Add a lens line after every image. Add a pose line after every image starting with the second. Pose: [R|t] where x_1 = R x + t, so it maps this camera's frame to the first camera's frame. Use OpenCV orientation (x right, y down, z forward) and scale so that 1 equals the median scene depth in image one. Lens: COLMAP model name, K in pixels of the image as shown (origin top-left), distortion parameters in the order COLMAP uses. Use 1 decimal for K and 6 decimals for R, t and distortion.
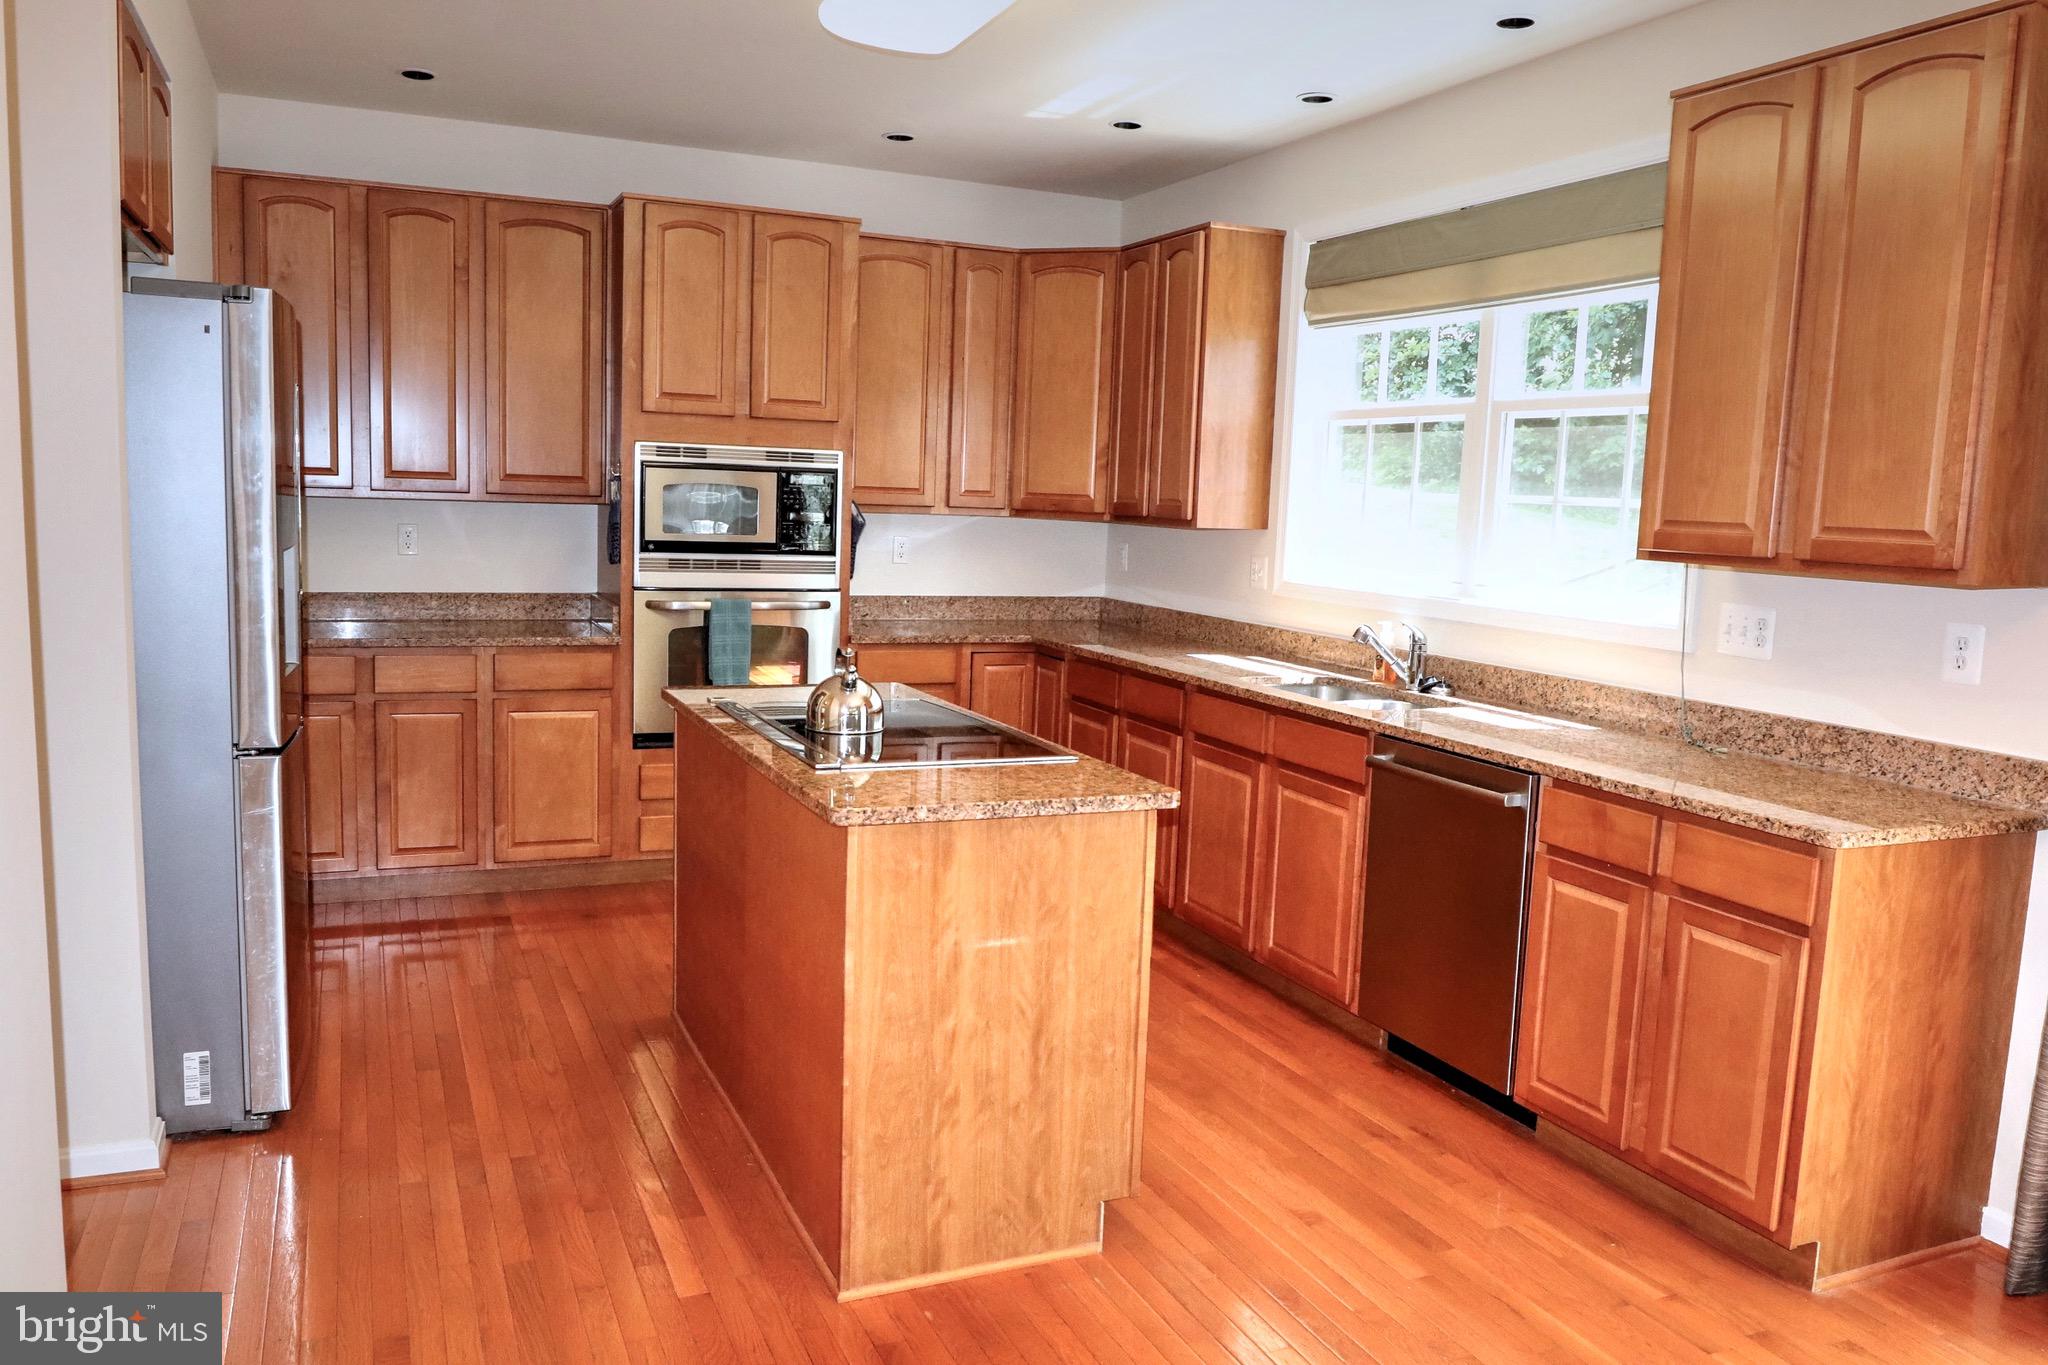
lens RADIAL K [[1545.7, 0, 1057.9], [0, 1545.7, 685.4], [0, 0, 1]] dist [-0.027071, -0.002018]
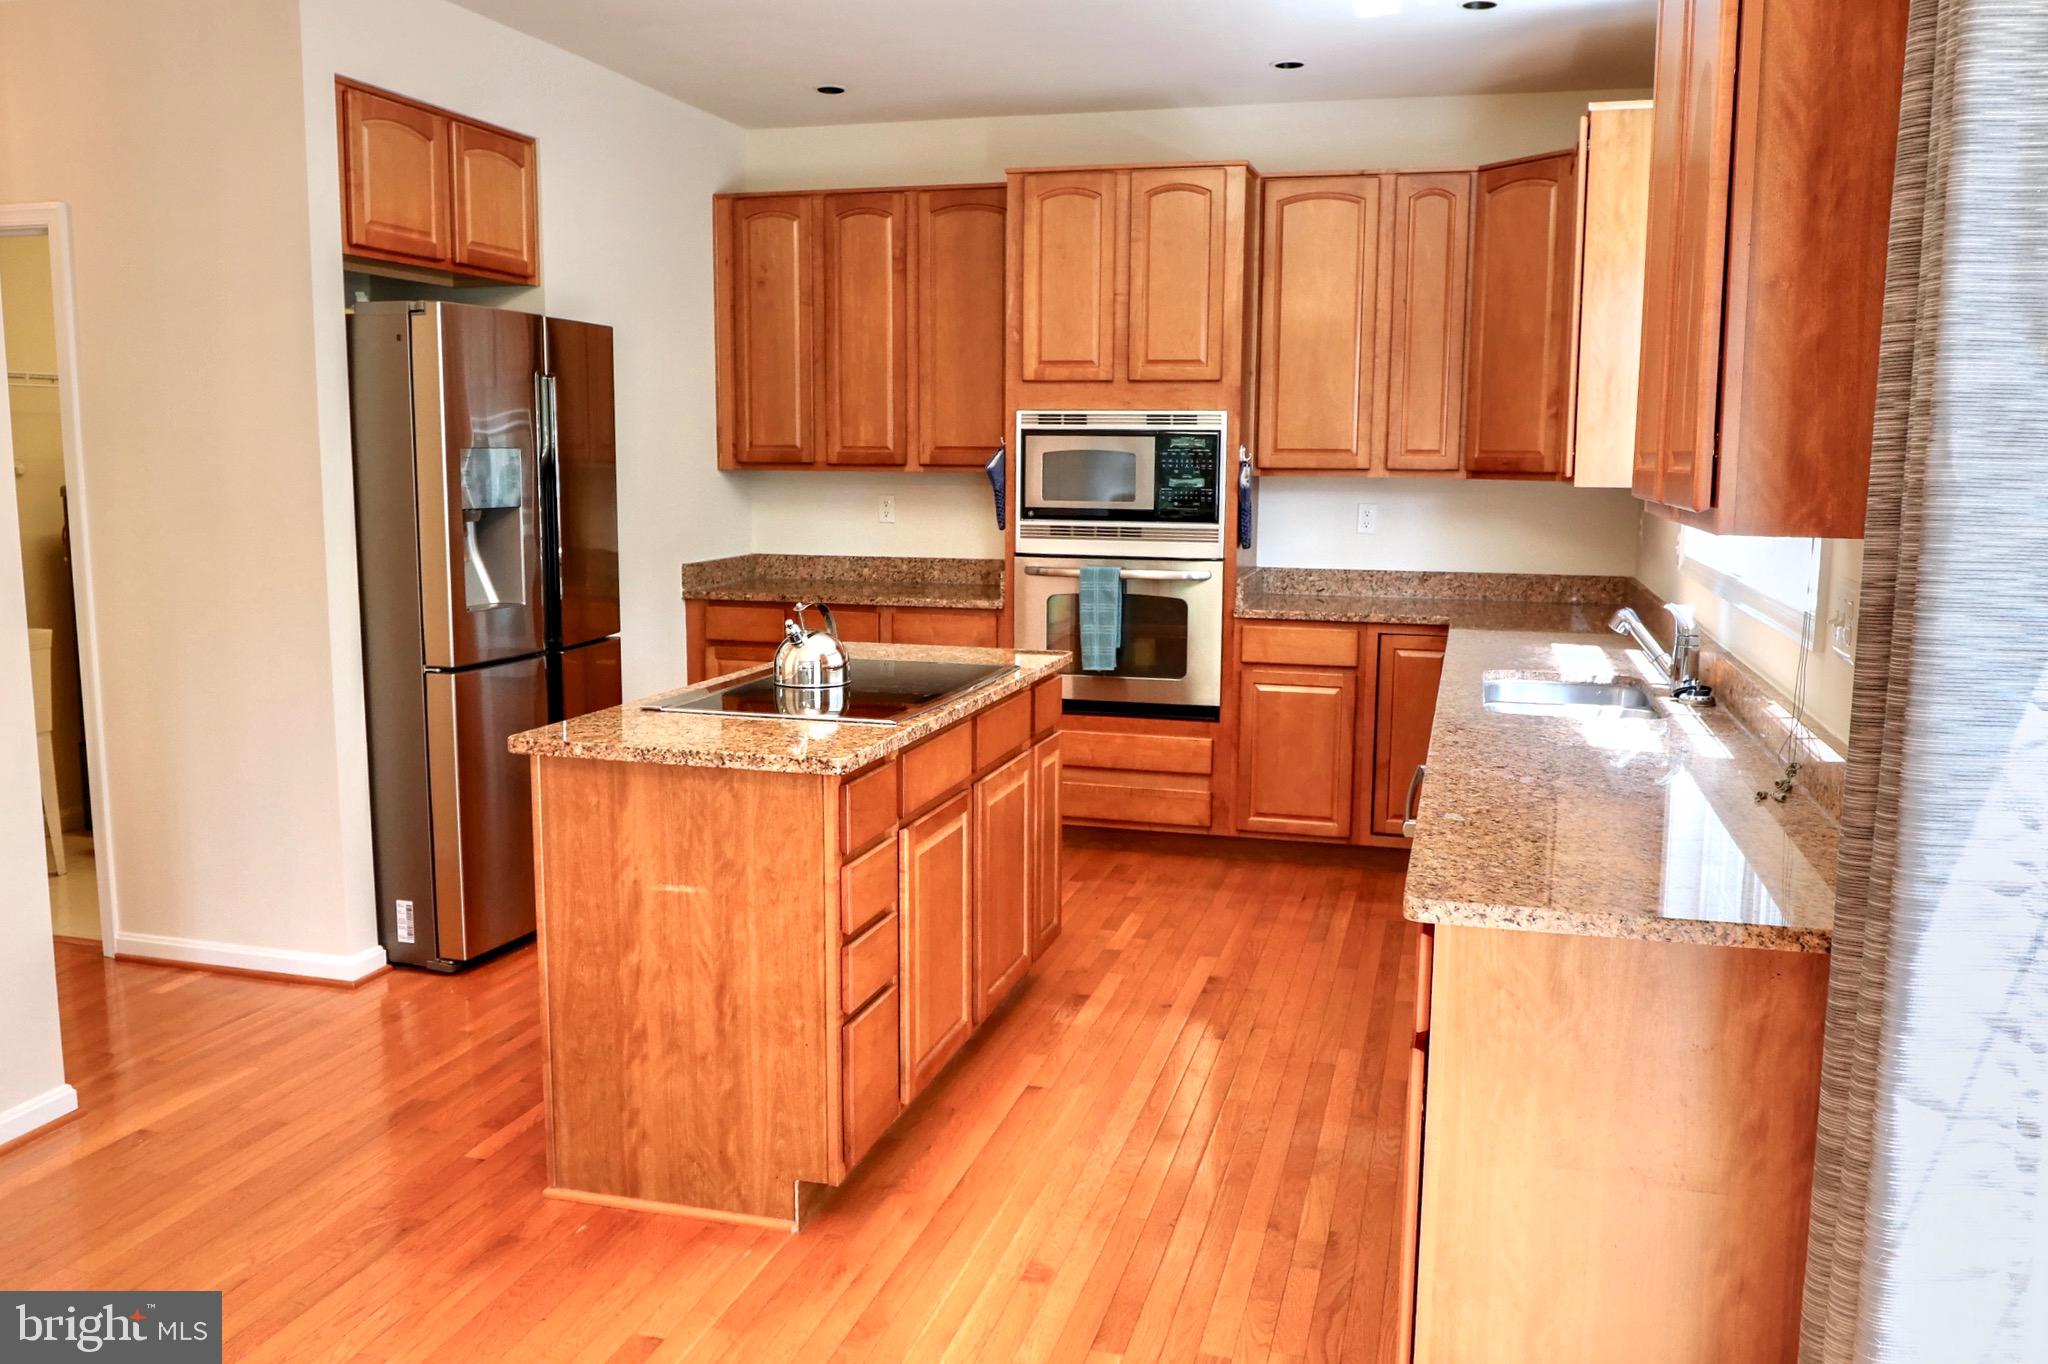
lens RADIAL K [[1639.2, 0, 1024.0], [0, 1639.2, 682.0], [0, 0, 1]] dist [-0.027799, -0.000767]
pose [[0.766821, 0.059831, -0.639066, 0.787175], [-0.059151, 0.997996, 0.022459, -0.005683], [0.639129, 0.020580, 0.768824, 0.309605]]
